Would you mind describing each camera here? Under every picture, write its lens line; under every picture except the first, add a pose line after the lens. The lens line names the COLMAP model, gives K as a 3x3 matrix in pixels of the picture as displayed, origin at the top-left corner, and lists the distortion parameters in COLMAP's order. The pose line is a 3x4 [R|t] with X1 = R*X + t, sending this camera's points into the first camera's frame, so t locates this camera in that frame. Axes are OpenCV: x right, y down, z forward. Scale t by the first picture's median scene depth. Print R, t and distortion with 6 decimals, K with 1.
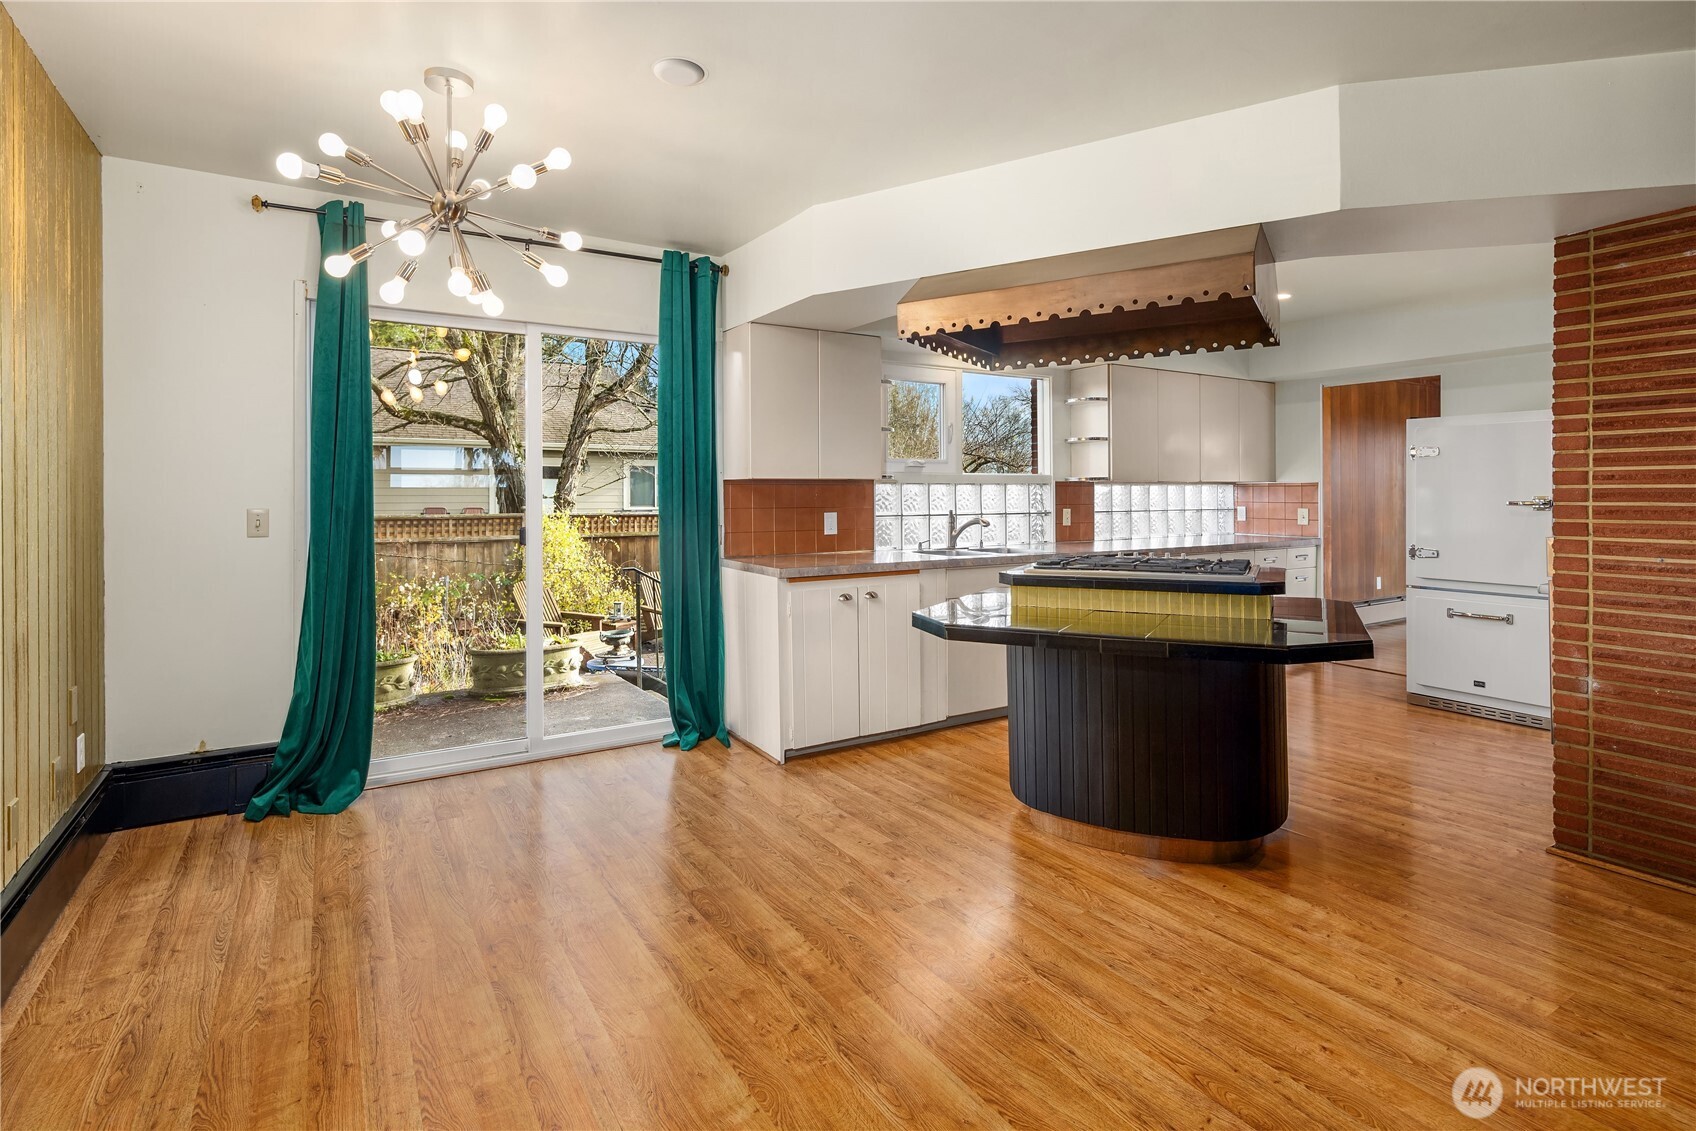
lens RADIAL K [[836.8, 0, 846.8], [0, 836.8, 504.9], [0, 0, 1]] dist [0.008900, -0.005721]
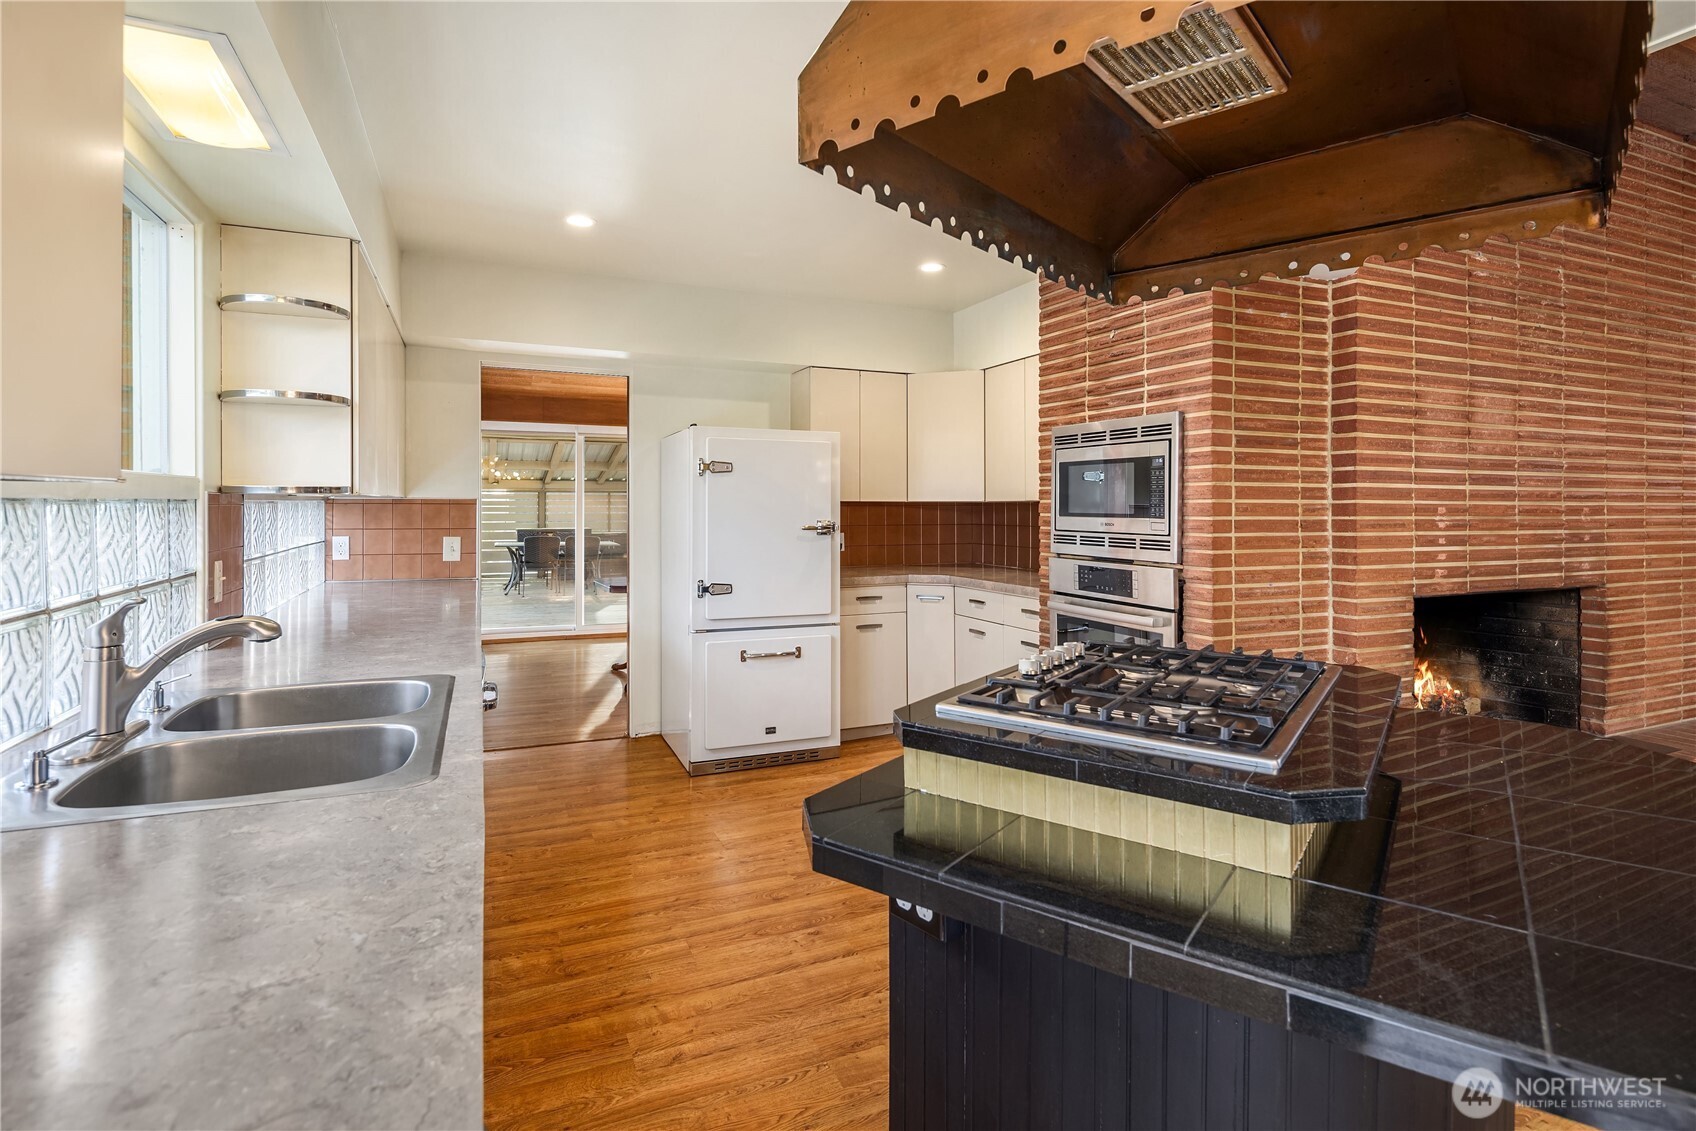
lens RADIAL K [[836.8, 0, 858.2], [0, 836.8, 505.1], [0, 0, 1]] dist [0.008900, -0.005721]
pose [[0.138650, -0.000578, 0.990341, -0.124039], [0.008654, 0.999962, -0.000628, -0.026772], [-0.990304, 0.008658, 0.138650, 0.853977]]
